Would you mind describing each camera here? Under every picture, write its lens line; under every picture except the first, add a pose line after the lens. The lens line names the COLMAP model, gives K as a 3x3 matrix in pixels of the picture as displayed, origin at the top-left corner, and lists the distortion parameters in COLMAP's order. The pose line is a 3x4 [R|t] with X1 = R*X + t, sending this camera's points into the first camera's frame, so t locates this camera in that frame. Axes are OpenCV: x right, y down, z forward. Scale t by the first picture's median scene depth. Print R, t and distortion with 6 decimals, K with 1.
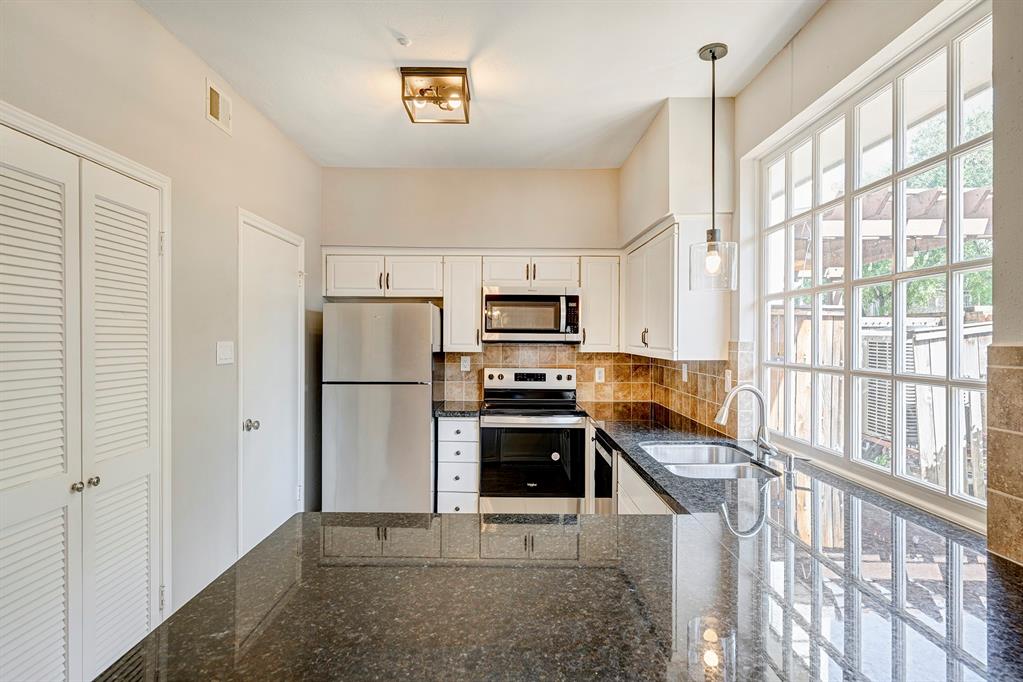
lens RADIAL K [[556.8, 0, 502.7], [0, 556.8, 341.7], [0, 0, 1]] dist [-0.003848, -0.000150]
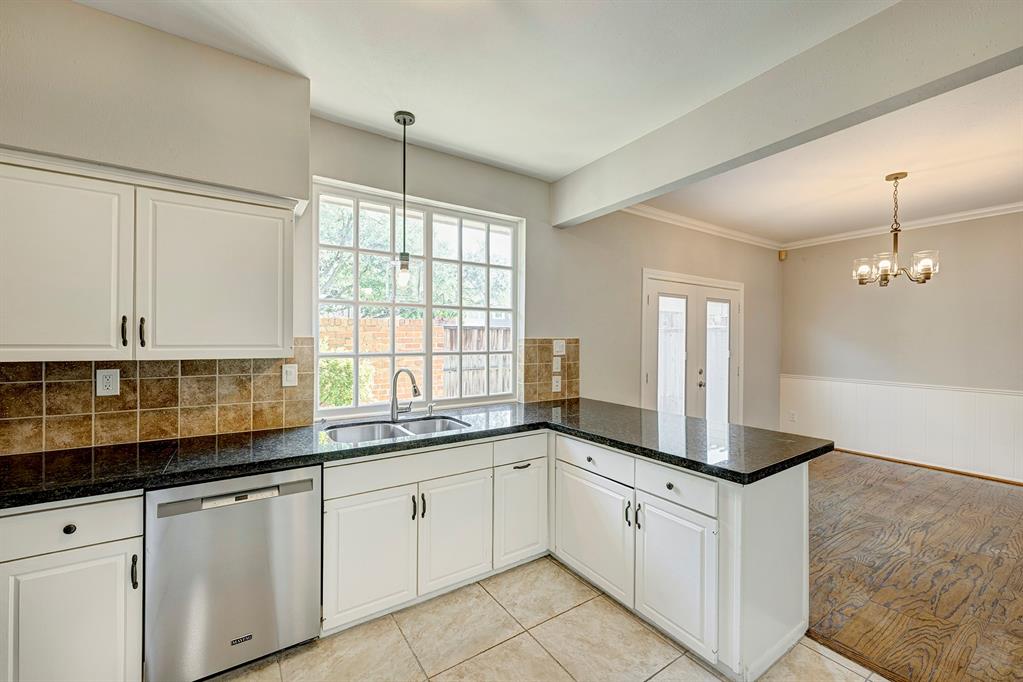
lens RADIAL K [[413.0, 0, 477.0], [0, 413.0, 340.6], [0, 0, 1]] dist [0.007168, 0.000236]
pose [[-0.562580, -0.006280, 0.826719, -0.320363], [0.002912, 0.999950, 0.009578, -0.000944], [-0.826738, 0.007796, -0.562533, 0.826519]]
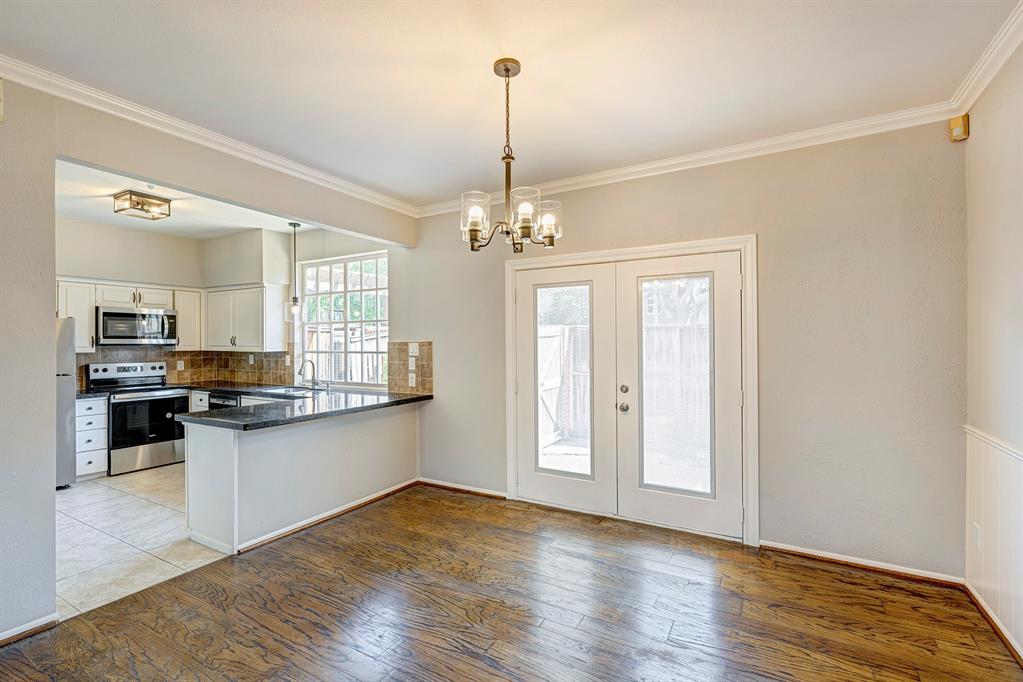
lens RADIAL K [[462.4, 0, 510.3], [0, 462.4, 340.5], [0, 0, 1]] dist [0.012054, -0.000131]
pose [[0.485578, -0.004070, 0.874184, -0.565019], [0.014102, 0.999896, -0.003178, 0.007257], [-0.874080, 0.013871, 0.485584, -0.489102]]
